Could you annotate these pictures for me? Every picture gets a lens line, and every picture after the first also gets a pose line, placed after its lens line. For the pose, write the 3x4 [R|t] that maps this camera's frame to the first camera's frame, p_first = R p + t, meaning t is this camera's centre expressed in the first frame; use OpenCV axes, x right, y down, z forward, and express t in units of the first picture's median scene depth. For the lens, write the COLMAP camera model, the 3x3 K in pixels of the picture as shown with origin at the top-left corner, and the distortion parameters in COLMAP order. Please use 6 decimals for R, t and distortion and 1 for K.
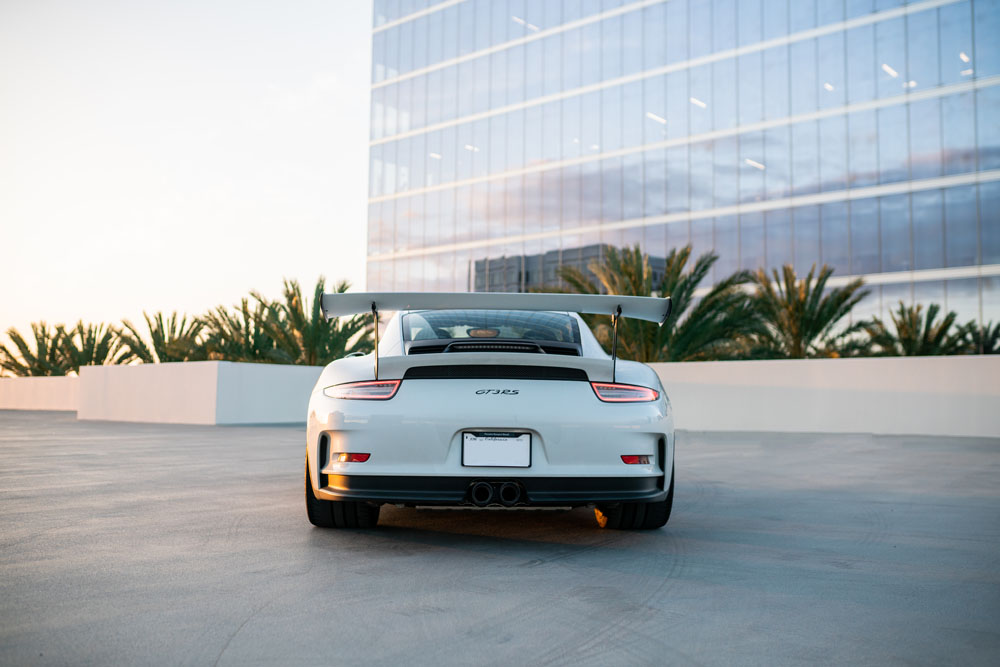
lens RADIAL K [[1022.0, 0, 500.0], [0, 1022.0, 333.5], [0, 0, 1]] dist [-0.018359, 0.005027]
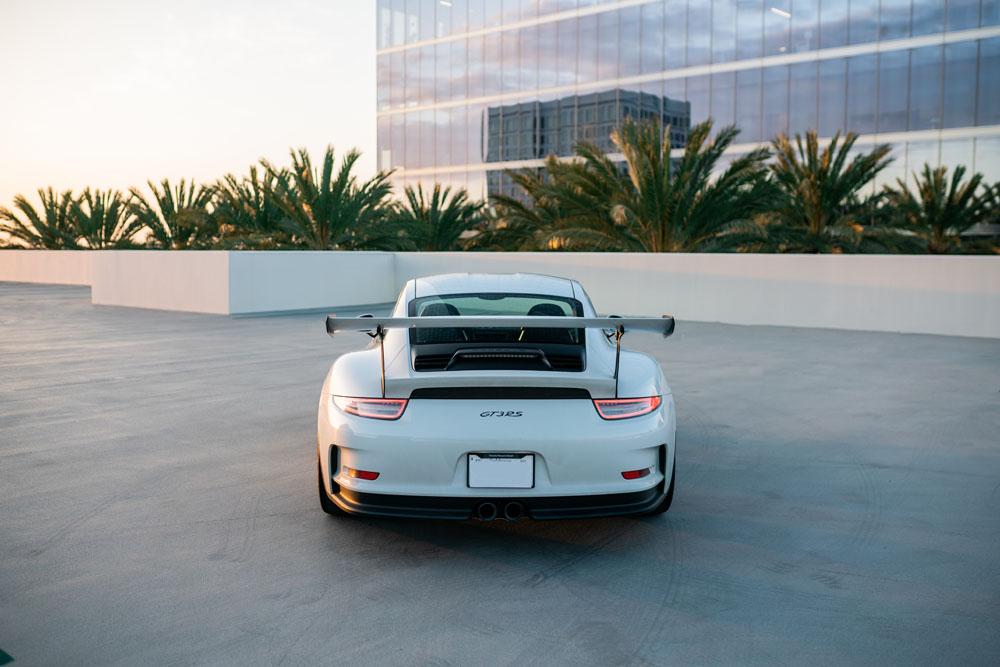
lens RADIAL K [[1037.7, 0, 500.0], [0, 1037.7, 333.5], [0, 0, 1]] dist [-0.023193, 0.016075]
pose [[0.999861, -0.003350, -0.016334, 0.007564], [0.005977, 0.986518, 0.163541, -0.110655], [0.015566, -0.163616, 0.986401, -0.007222]]
